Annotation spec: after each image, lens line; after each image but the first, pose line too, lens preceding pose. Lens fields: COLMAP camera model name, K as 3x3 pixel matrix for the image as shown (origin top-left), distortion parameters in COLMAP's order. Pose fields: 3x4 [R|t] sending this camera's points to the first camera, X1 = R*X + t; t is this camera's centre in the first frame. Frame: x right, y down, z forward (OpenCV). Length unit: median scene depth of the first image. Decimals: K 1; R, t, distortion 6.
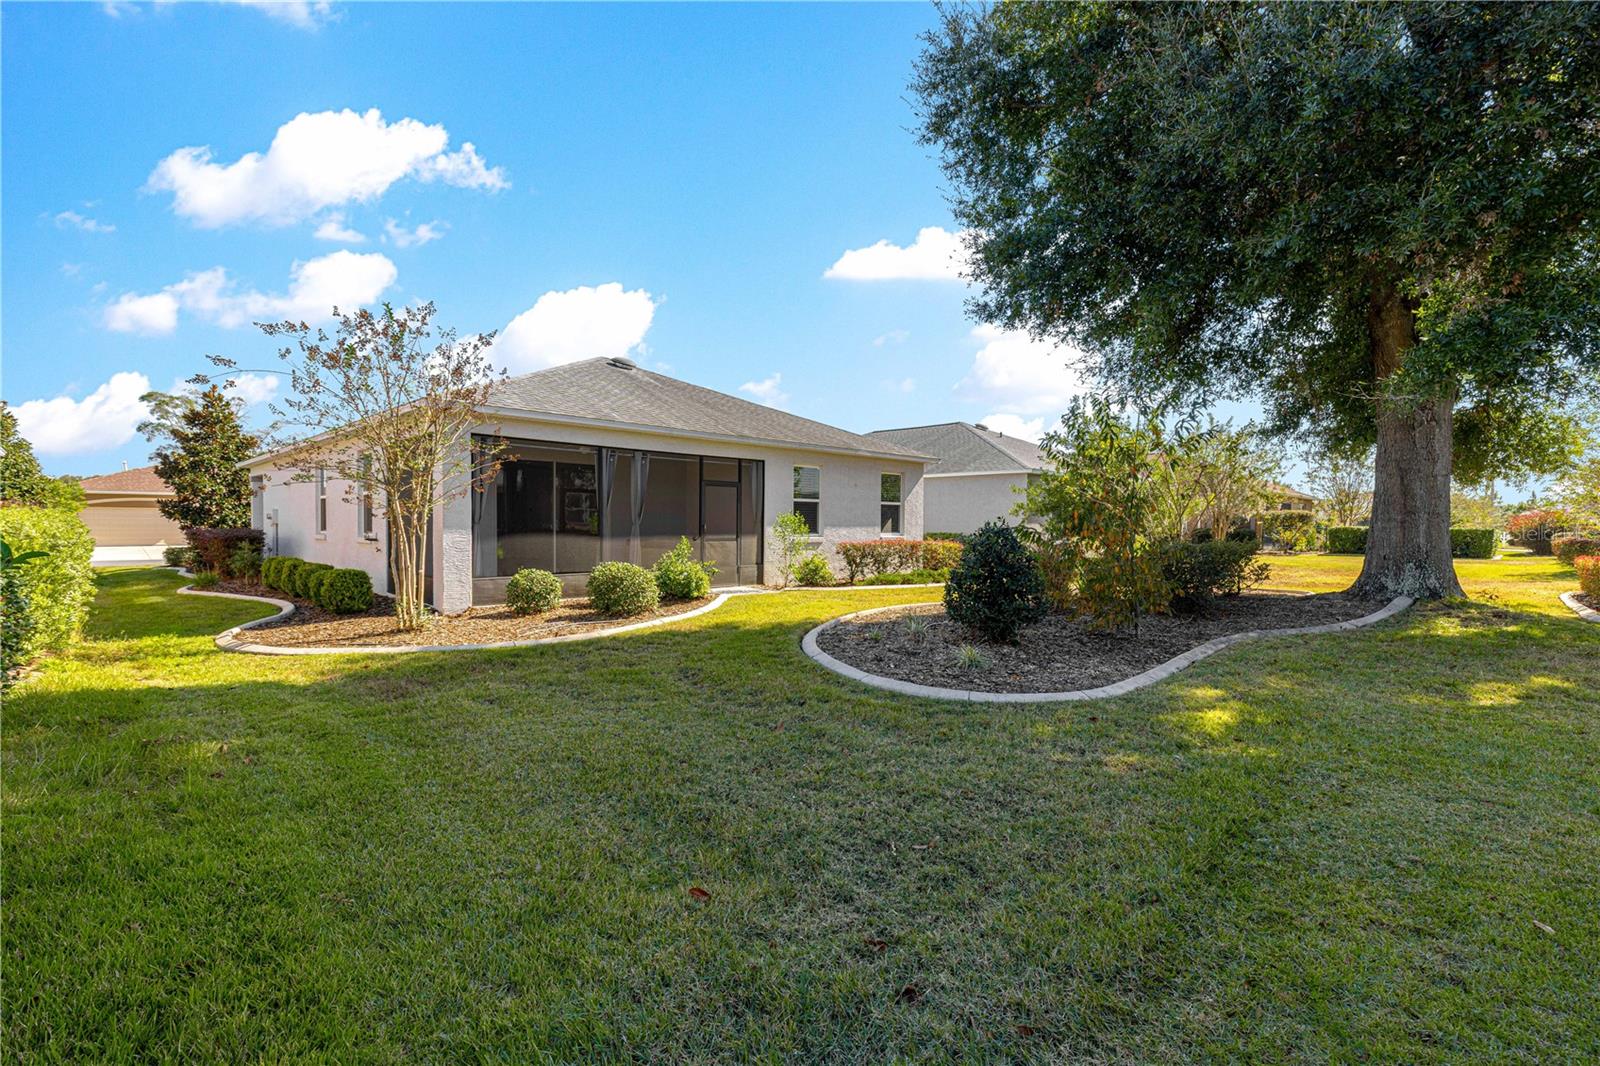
lens RADIAL K [[692.9, 0, 802.2], [0, 692.9, 567.9], [0, 0, 1]] dist [0.008757, 0.000131]
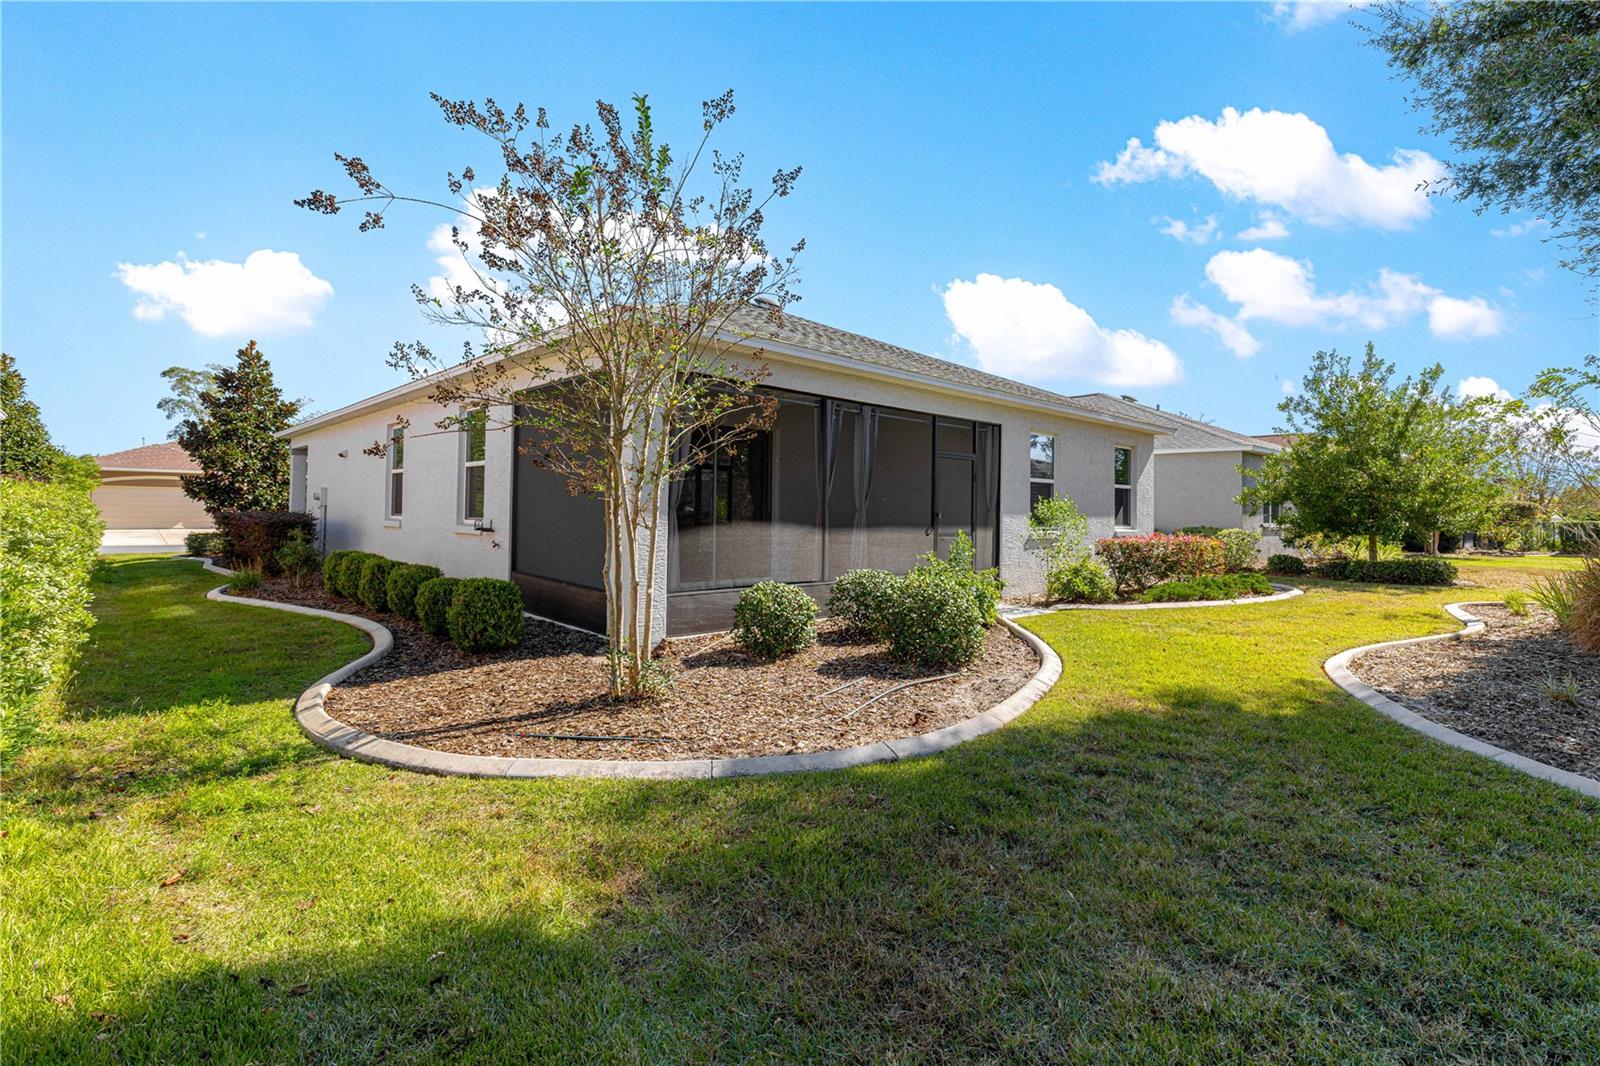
lens RADIAL K [[721.3, 0, 791.4], [0, 721.3, 527.0], [0, 0, 1]] dist [0.011333, -0.000440]
pose [[0.999210, 0.010981, -0.038202, -0.183505], [-0.012557, 0.999069, -0.041279, -0.011093], [0.037714, 0.041726, 0.998417, 0.185606]]
